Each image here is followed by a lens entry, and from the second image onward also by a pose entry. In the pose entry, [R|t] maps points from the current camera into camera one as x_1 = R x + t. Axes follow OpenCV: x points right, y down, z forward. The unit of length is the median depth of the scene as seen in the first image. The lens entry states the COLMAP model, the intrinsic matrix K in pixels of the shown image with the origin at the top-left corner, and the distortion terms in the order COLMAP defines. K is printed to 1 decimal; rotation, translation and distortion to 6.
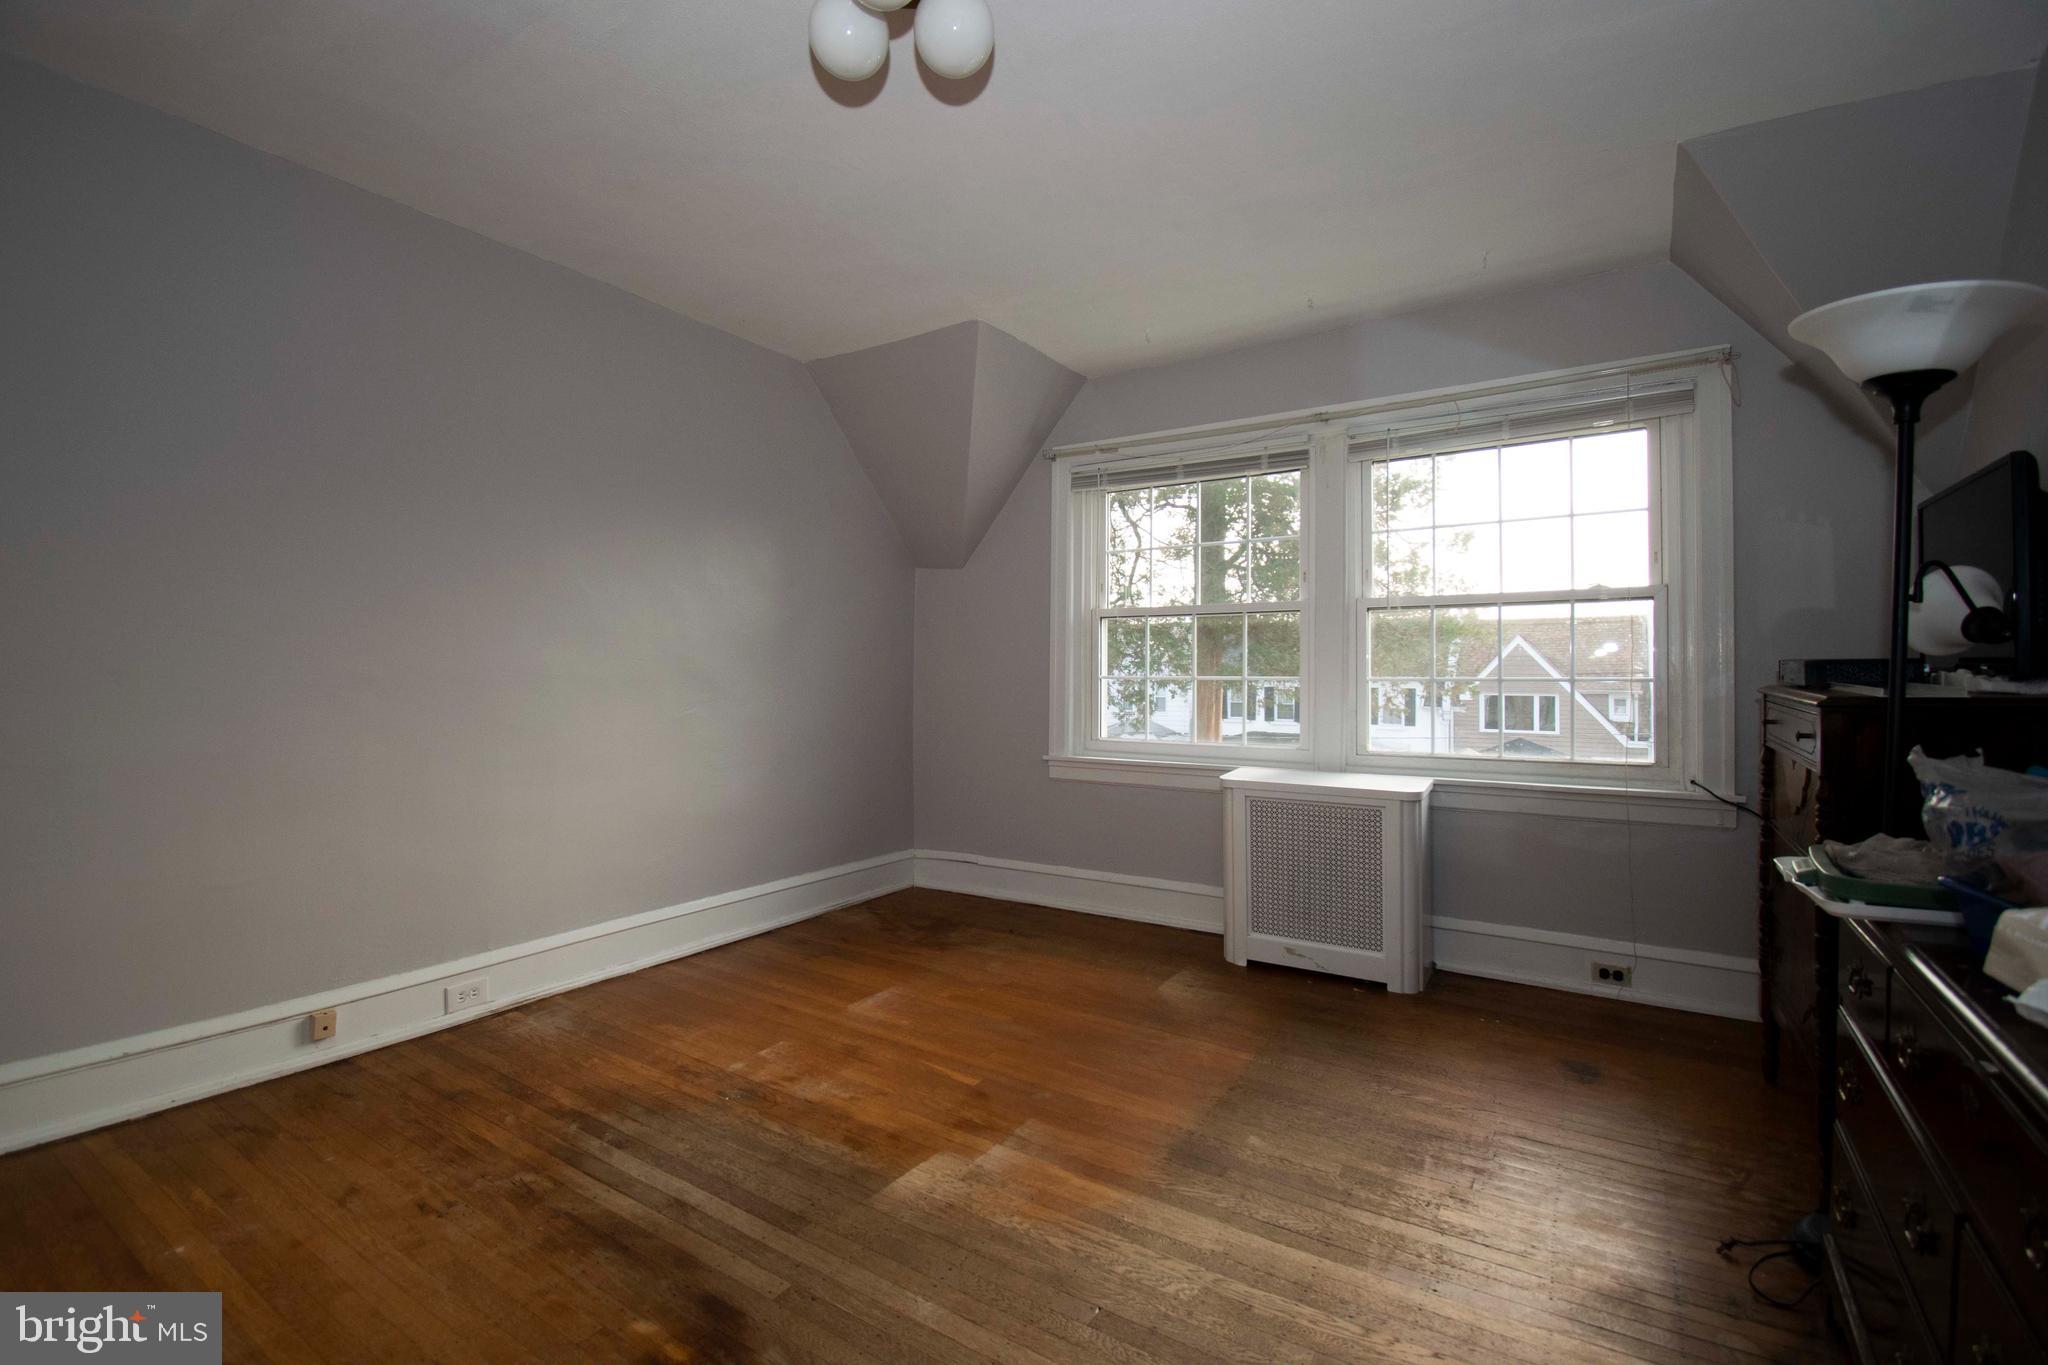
lens RADIAL K [[906.5, 0, 1026.2], [0, 906.5, 664.9], [0, 0, 1]] dist [0.021613, -0.026234]
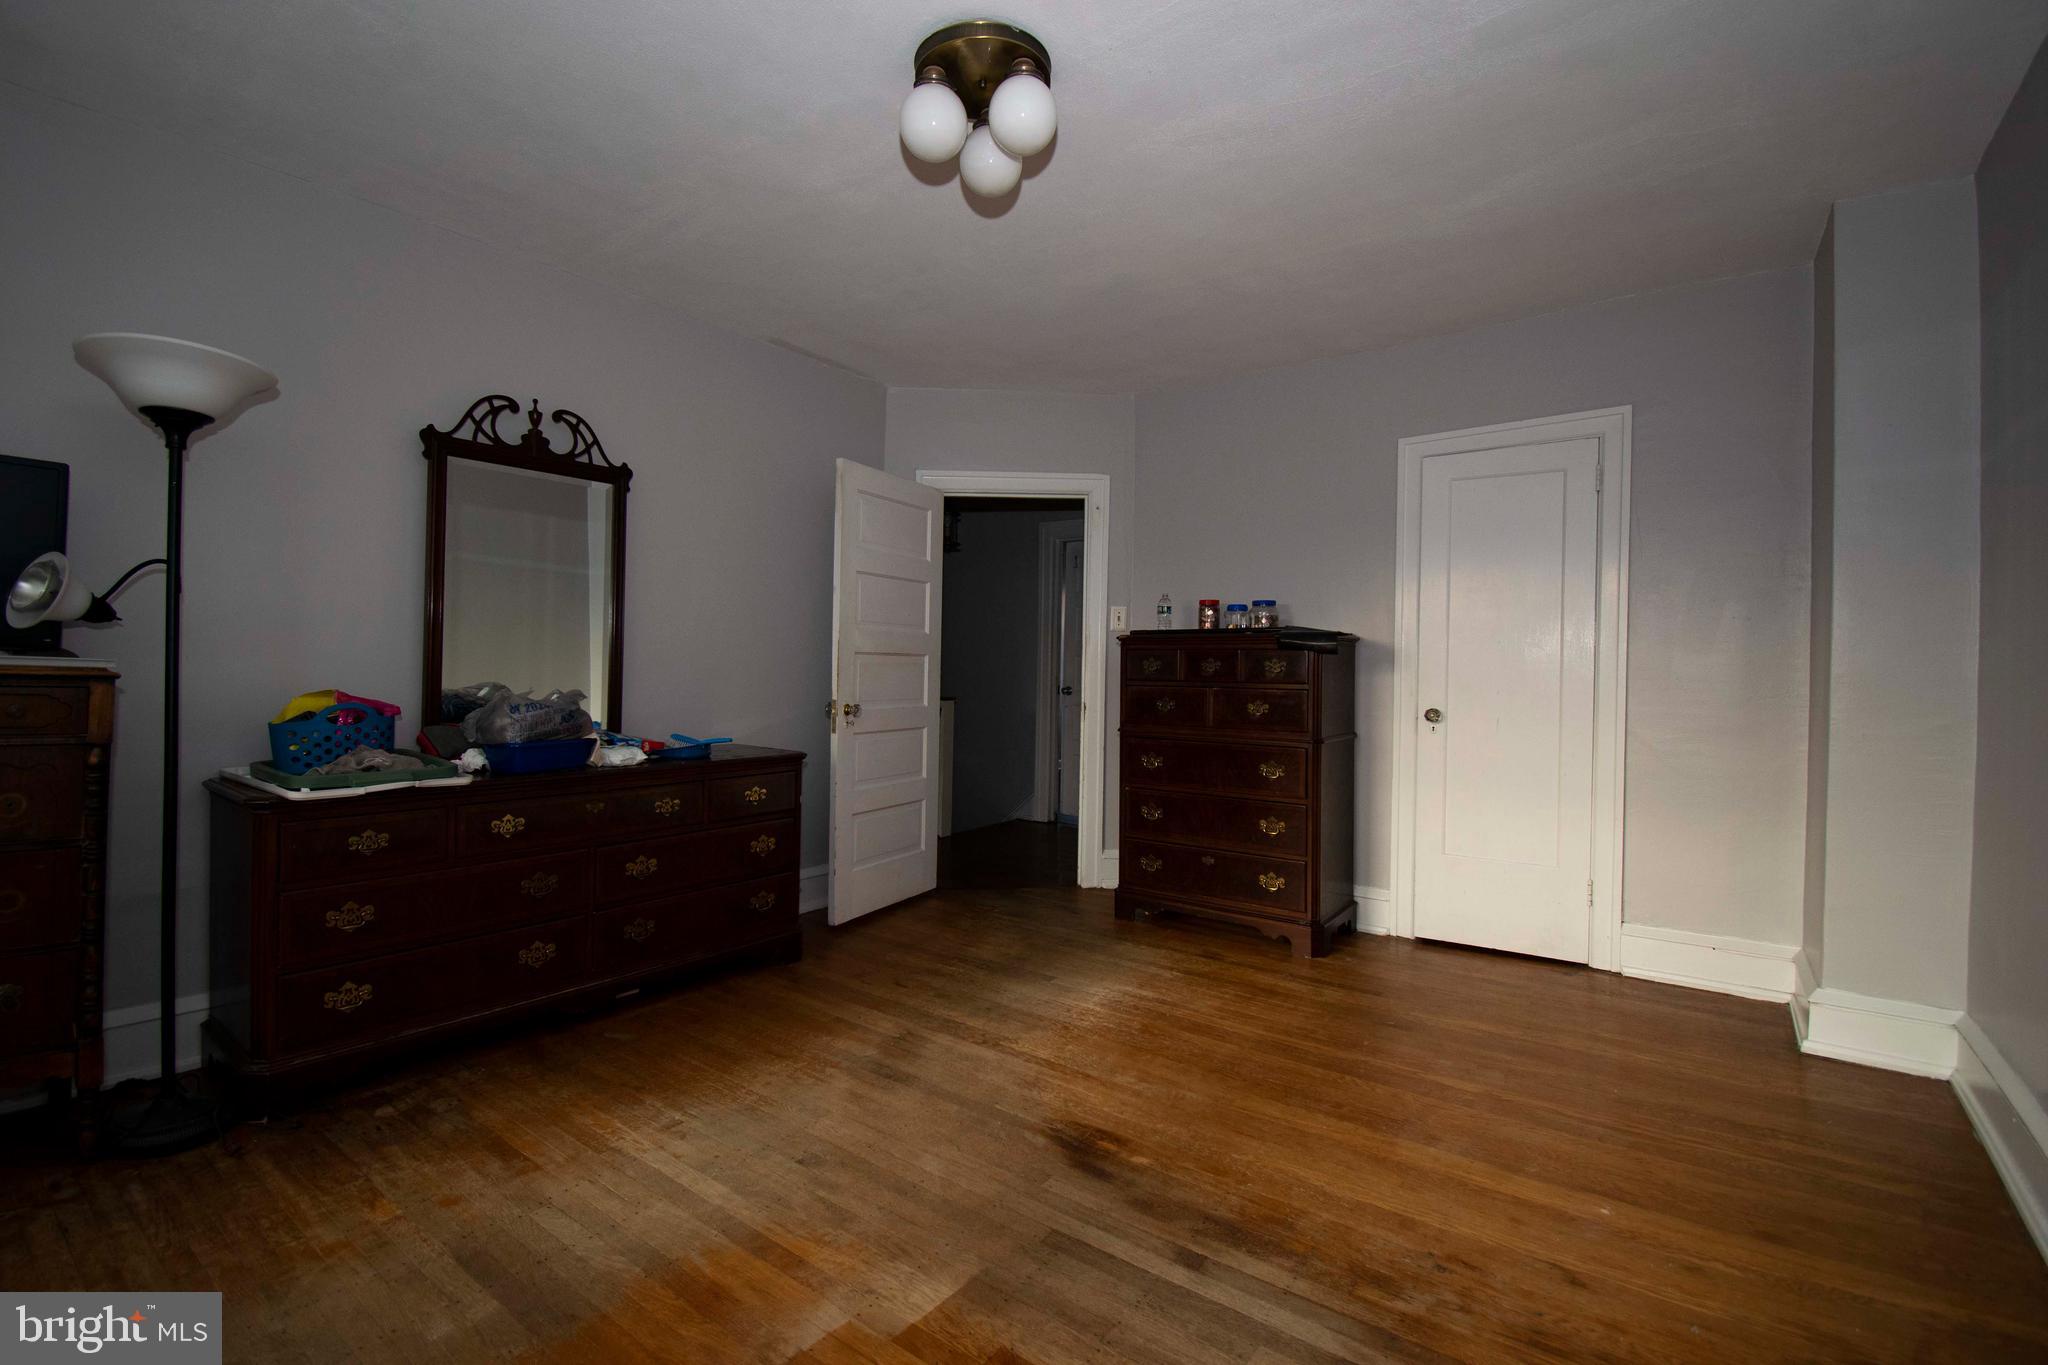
lens RADIAL K [[906.5, 0, 1026.2], [0, 906.5, 664.9], [0, 0, 1]] dist [0.021613, -0.026234]
pose [[-0.997663, -0.023614, 0.064110, -0.260016], [-0.023744, 0.999717, -0.001266, 0.002541], [-0.064062, -0.002785, -0.997942, 1.907229]]
